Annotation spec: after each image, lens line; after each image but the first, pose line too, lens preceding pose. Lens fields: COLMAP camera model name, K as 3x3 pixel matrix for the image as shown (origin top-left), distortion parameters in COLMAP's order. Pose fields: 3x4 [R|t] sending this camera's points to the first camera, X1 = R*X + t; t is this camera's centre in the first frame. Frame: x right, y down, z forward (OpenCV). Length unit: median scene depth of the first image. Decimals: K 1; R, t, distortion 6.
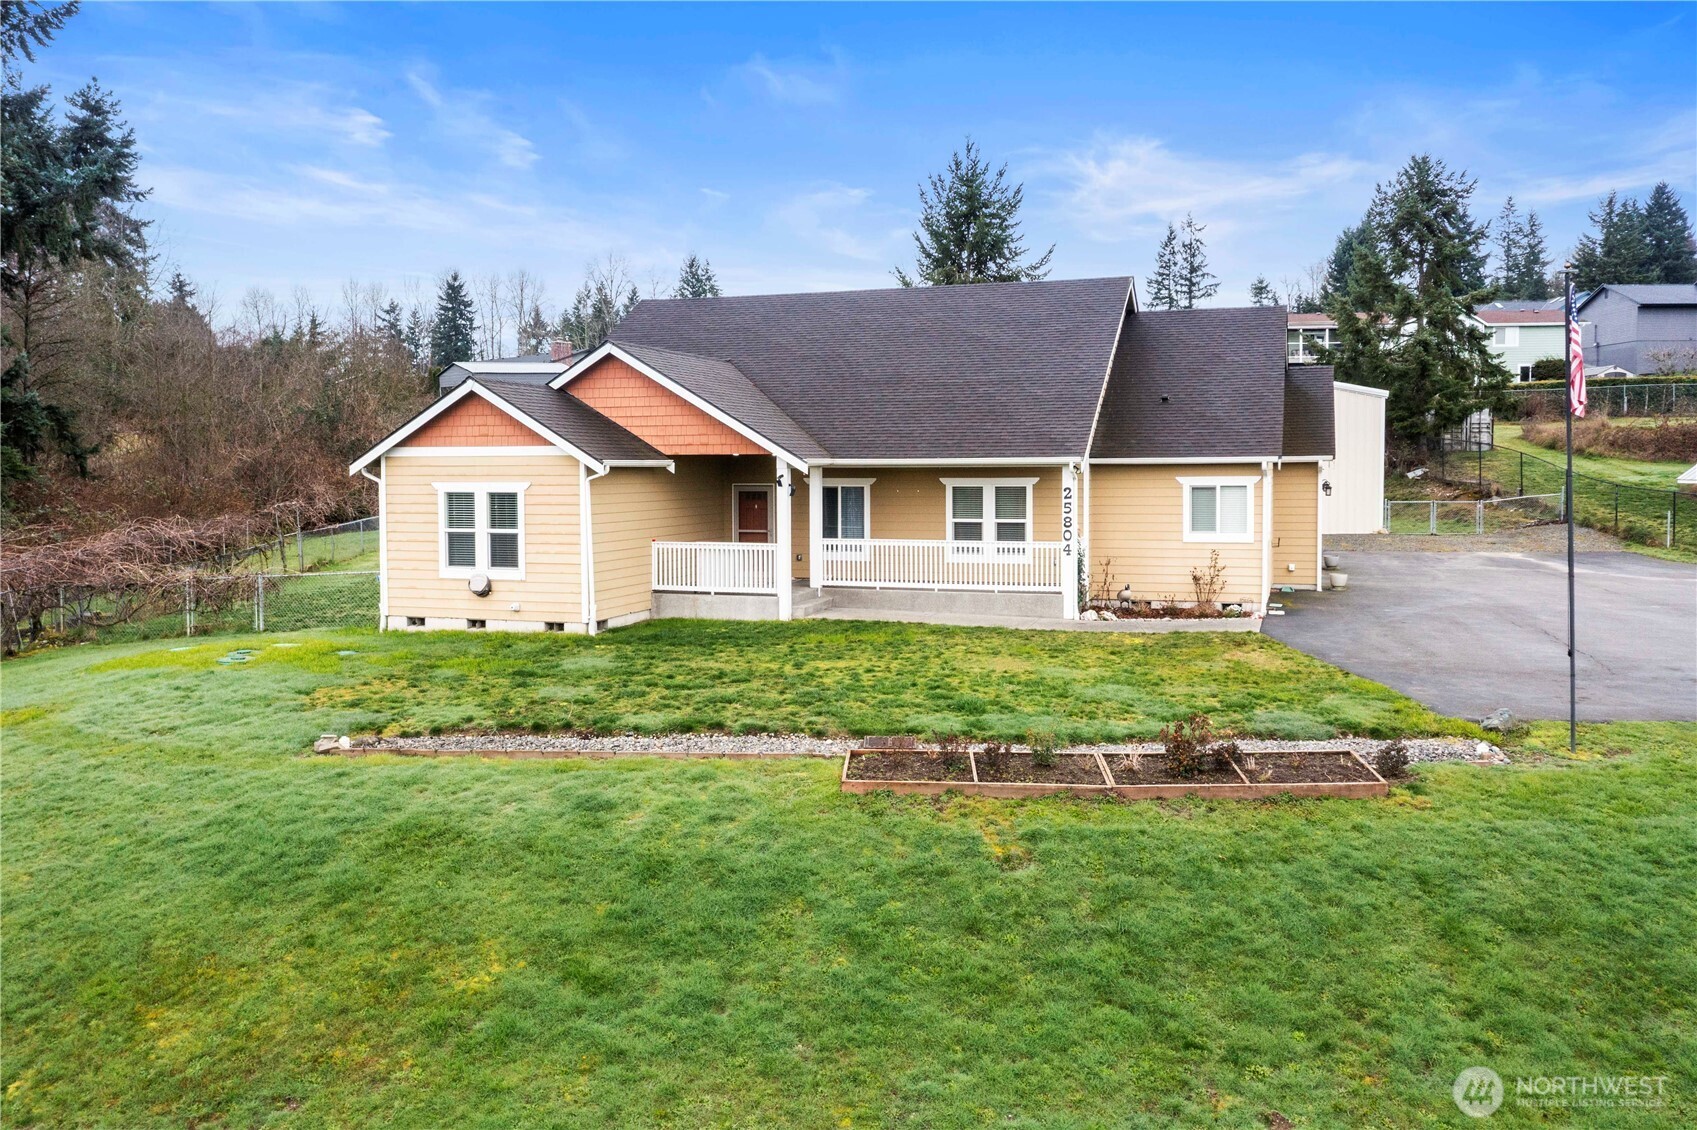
lens RADIAL K [[1360.8, 0, 848.3], [0, 1360.8, 534.5], [0, 0, 1]] dist [0.006716, 0.001839]
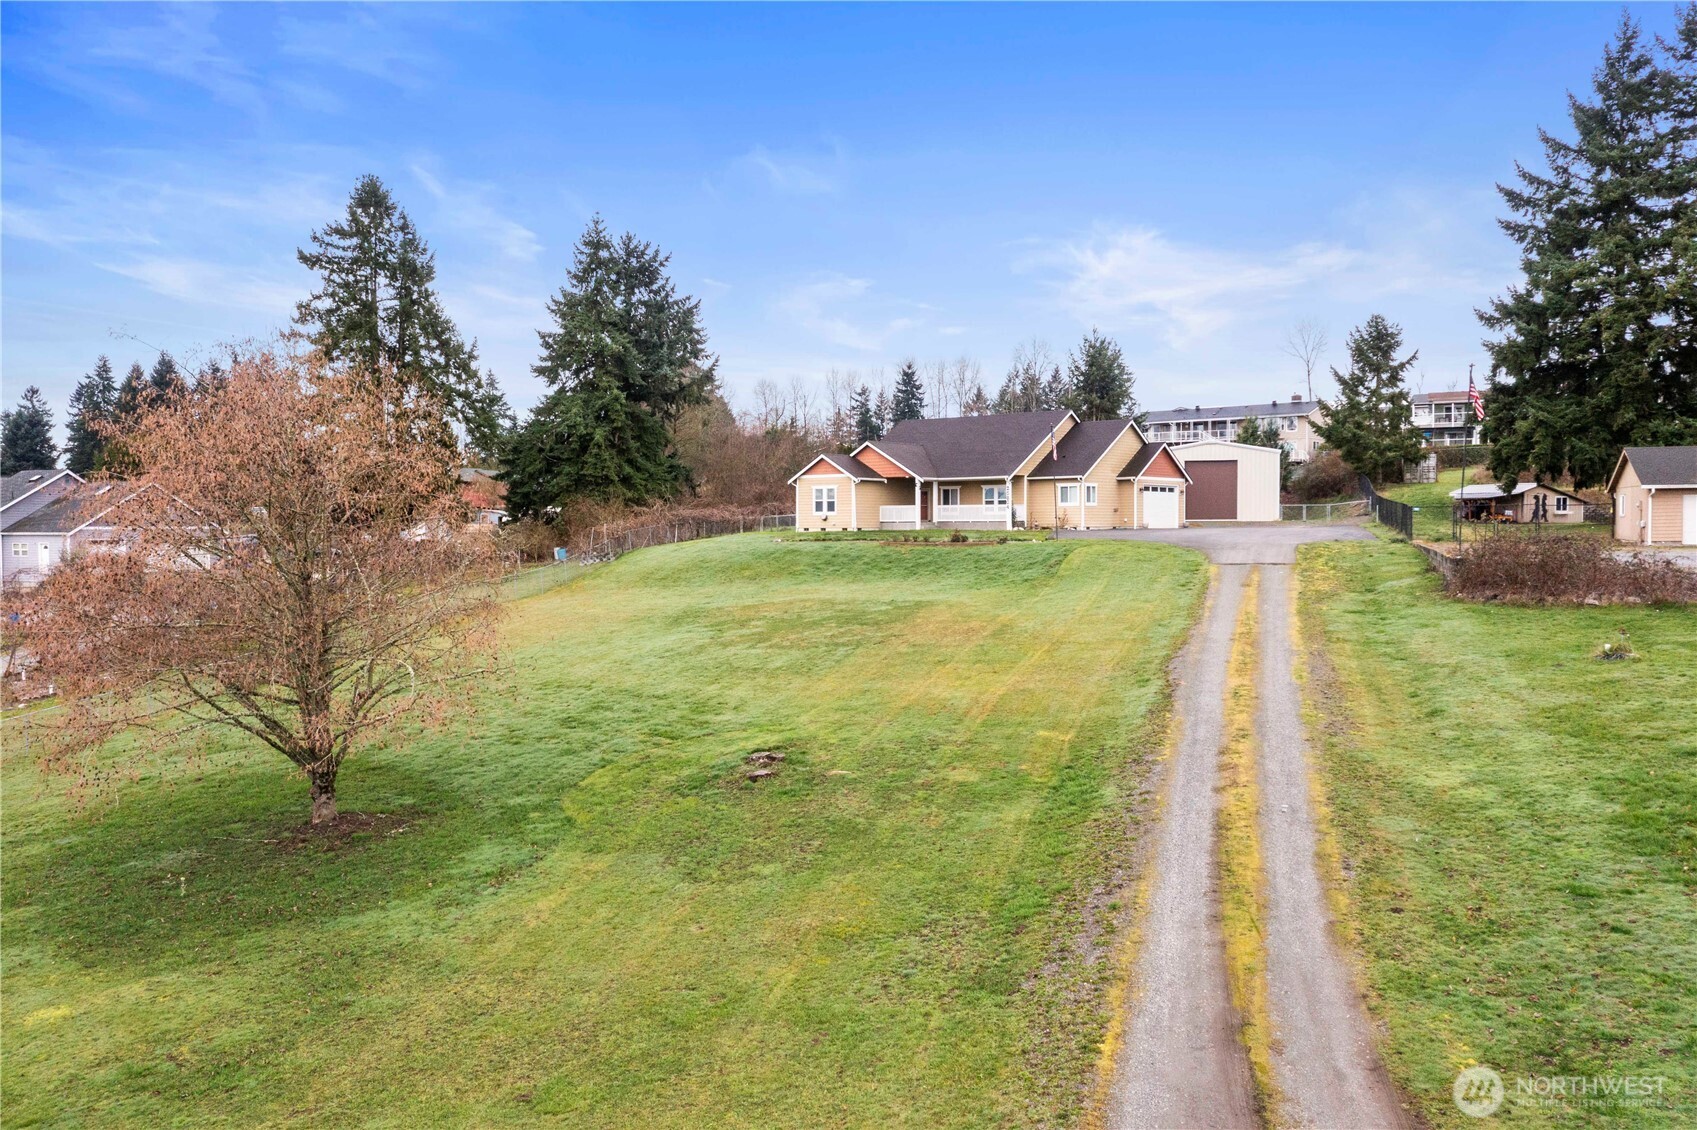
lens RADIAL K [[1341.0, 0, 848.5], [0, 1341.0, 565.0], [0, 0, 1]] dist [0.002205, 0.005781]
pose [[0.941195, 0.011103, -0.337681, 0.811823], [-0.018495, 0.999654, -0.018681, 0.196388], [0.337357, 0.023828, 0.941075, -1.865566]]
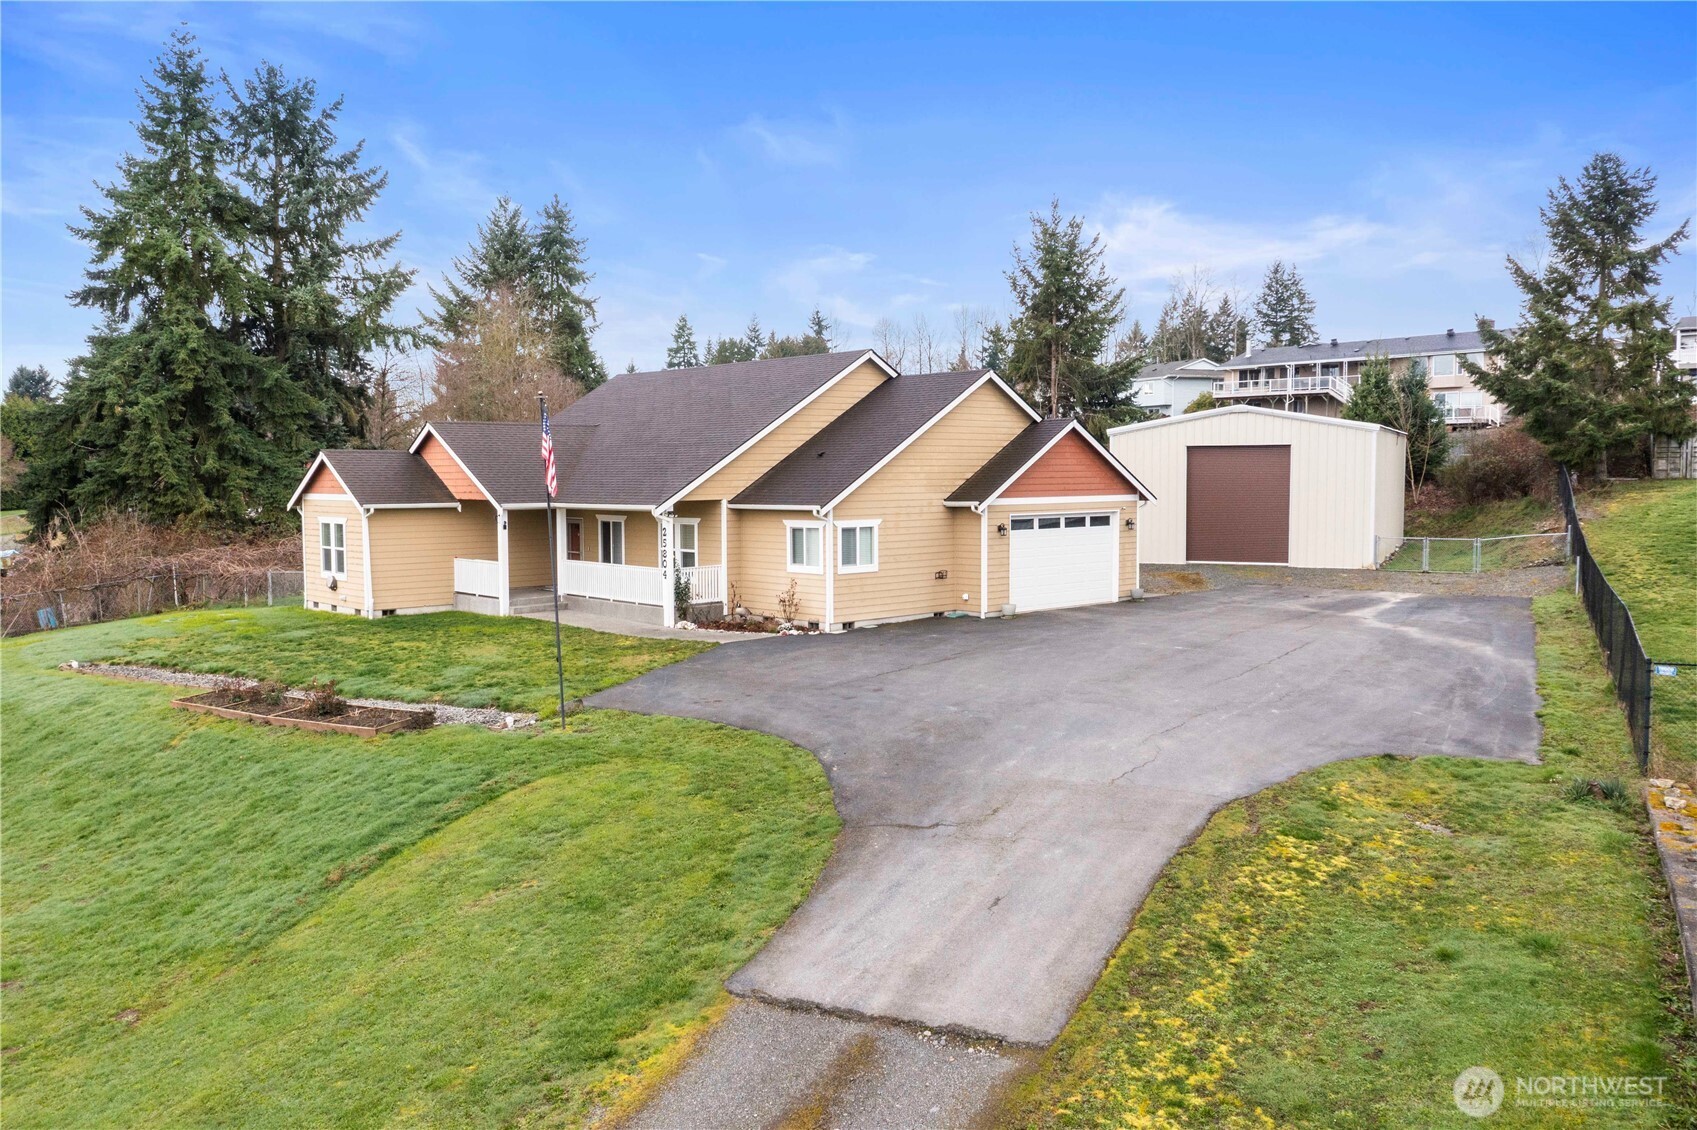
lens RADIAL K [[1341.0, 0, 848.5], [0, 1341.0, 565.0], [0, 0, 1]] dist [0.002205, 0.005781]
pose [[0.878219, 0.033620, -0.477075, 0.915388], [-0.023827, 0.999363, 0.026566, -0.036011], [0.477664, -0.011963, 0.878461, -0.061685]]
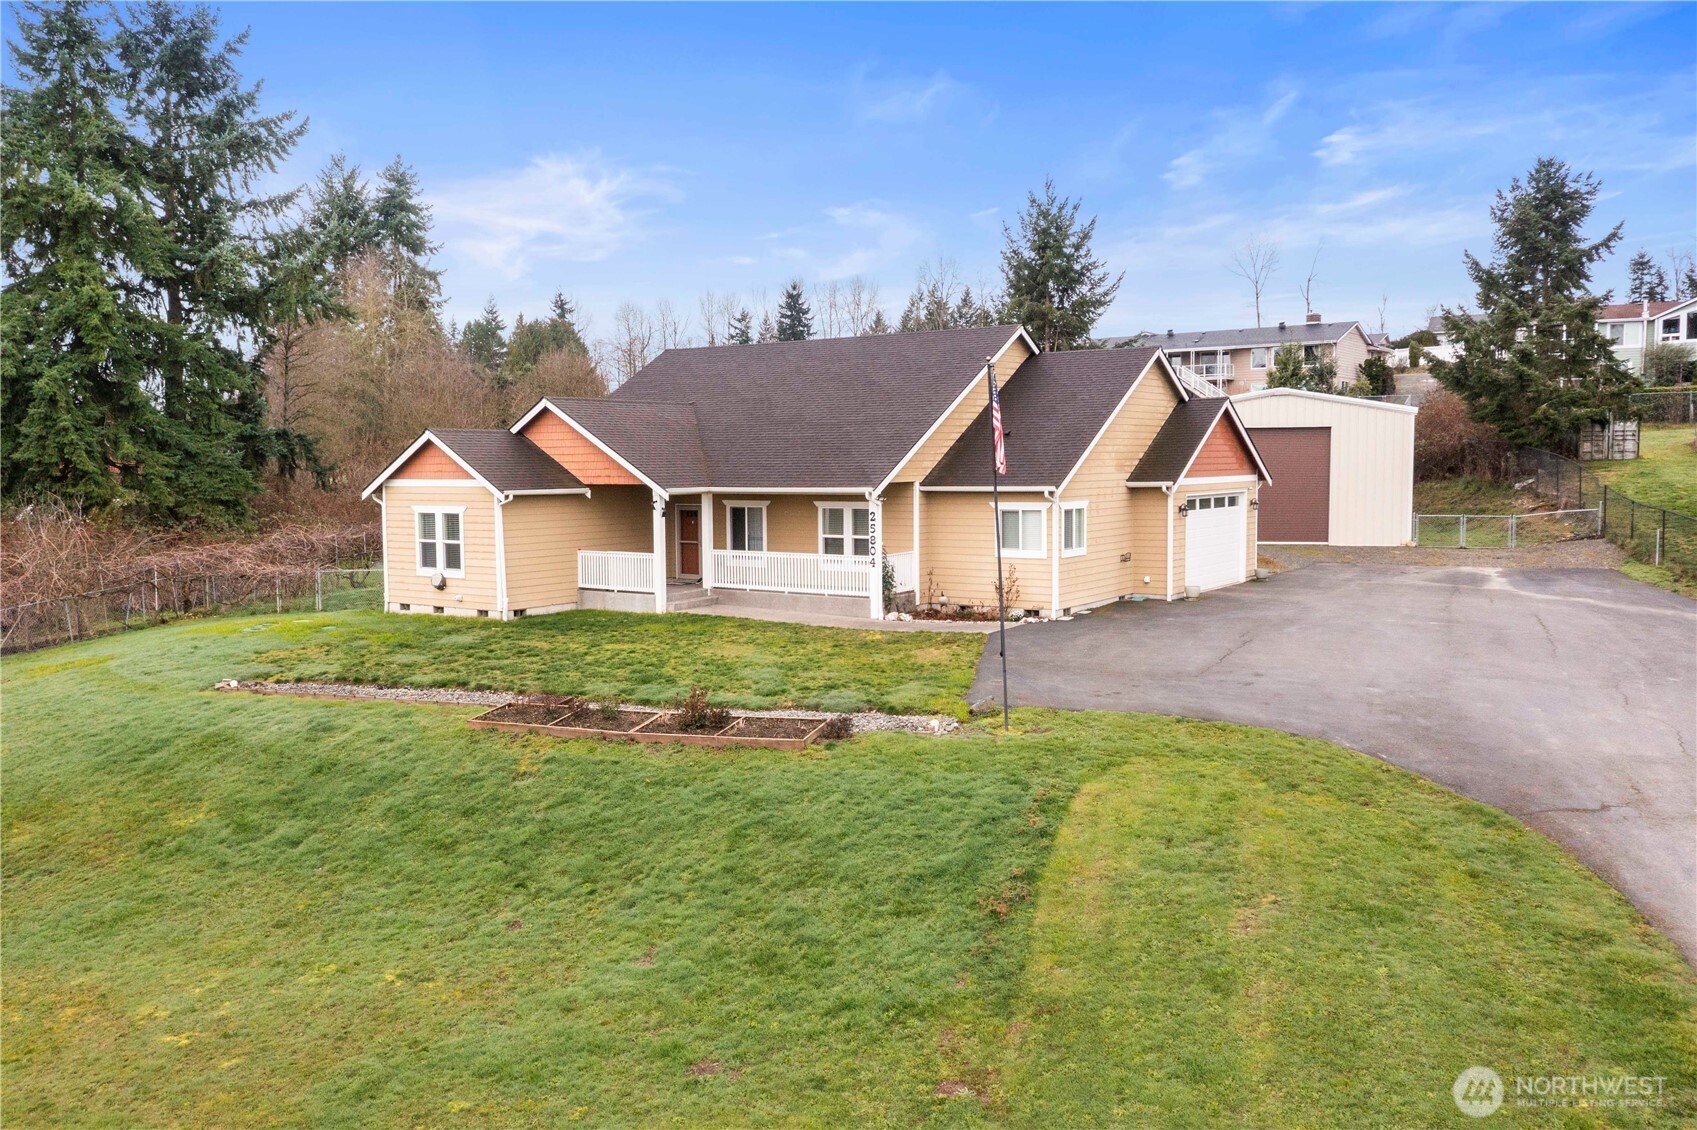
lens RADIAL K [[1355.9, 0, 848.5], [0, 1355.9, 565.0], [0, 0, 1]] dist [0.006160, 0.001590]
pose [[0.962182, 0.017521, -0.271843, 0.459885], [-0.009954, 0.999524, 0.029190, -0.021419], [0.272226, -0.025380, 0.961899, -0.180509]]
